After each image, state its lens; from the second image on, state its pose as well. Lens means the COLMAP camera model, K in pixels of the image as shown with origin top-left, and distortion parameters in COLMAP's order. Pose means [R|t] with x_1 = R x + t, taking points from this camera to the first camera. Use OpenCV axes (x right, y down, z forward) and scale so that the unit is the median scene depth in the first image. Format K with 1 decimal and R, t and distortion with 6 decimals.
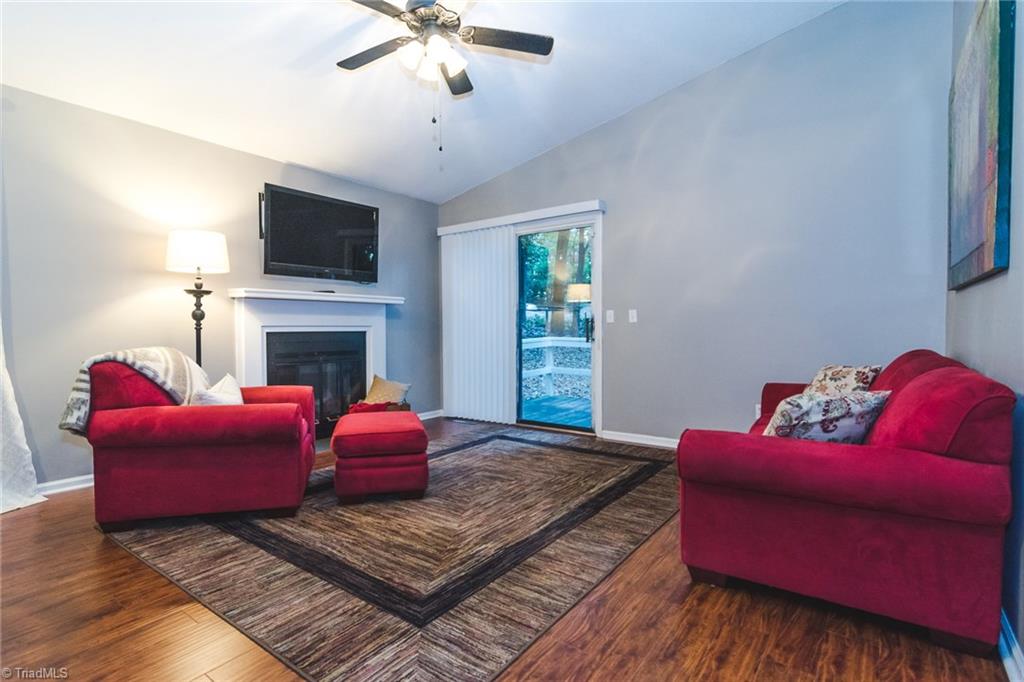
lens RADIAL K [[507.1, 0, 512.0], [0, 507.1, 341.0], [0, 0, 1]] dist [-0.000325, 0.000138]
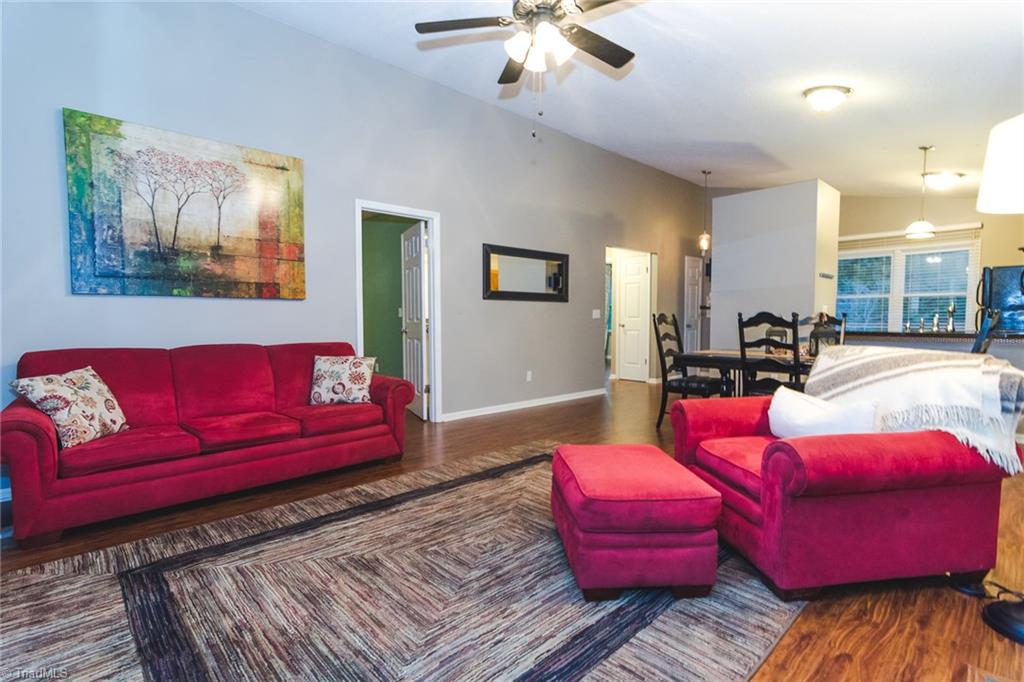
lens RADIAL K [[491.2, 0, 509.2], [0, 491.2, 343.0], [0, 0, 1]] dist [0.000036, 0.001312]
pose [[-0.980889, -0.000063, 0.194566, -0.226612], [0.014781, 0.997086, 0.074840, -0.052065], [-0.194004, 0.076285, -0.978030, 1.592977]]
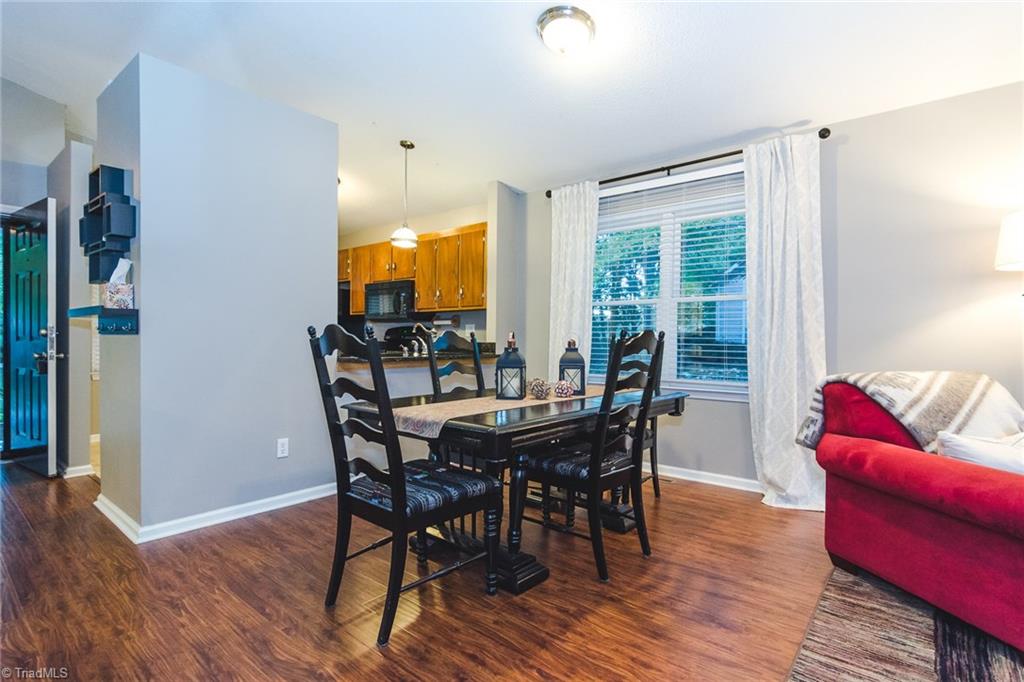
lens RADIAL K [[509.8, 0, 509.4], [0, 509.8, 347.0], [0, 0, 1]] dist [0.001036, 0.000780]
pose [[-0.068999, 0.016221, -0.997485, 0.129969], [-0.035551, 0.999193, 0.018708, -0.015421], [0.996983, 0.036752, -0.068367, 0.330076]]
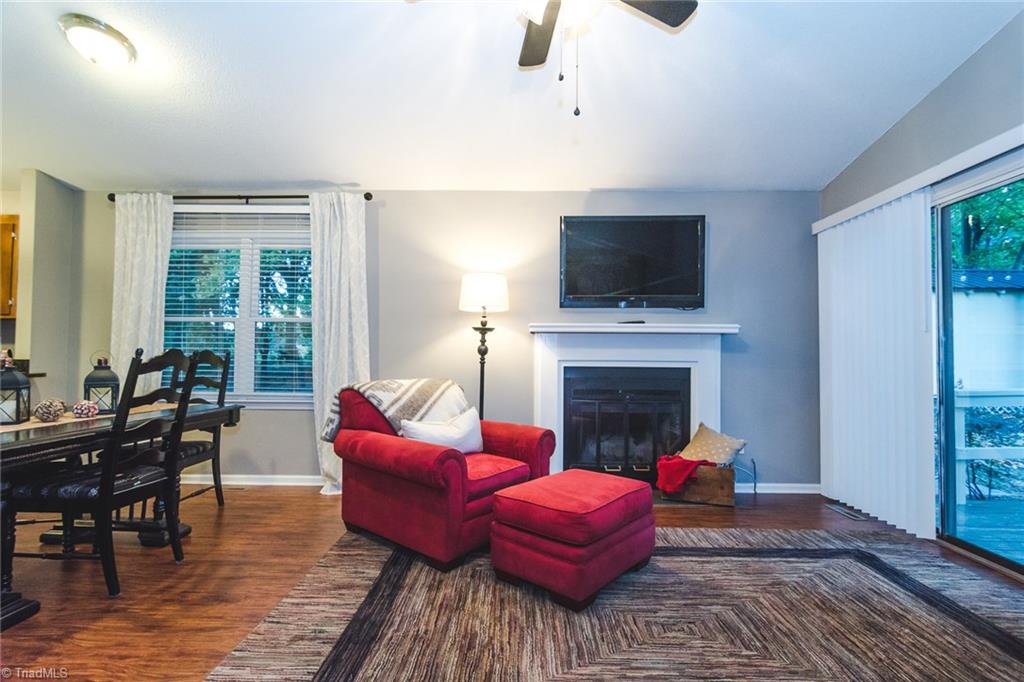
lens RADIAL K [[491.2, 0, 509.2], [0, 491.2, 343.0], [0, 0, 1]] dist [0.000036, 0.001312]
pose [[0.566789, -0.015110, -0.823724, 0.295865], [-0.031350, 0.998712, -0.039891, -0.027227], [0.823266, 0.048434, 0.565585, 0.462011]]
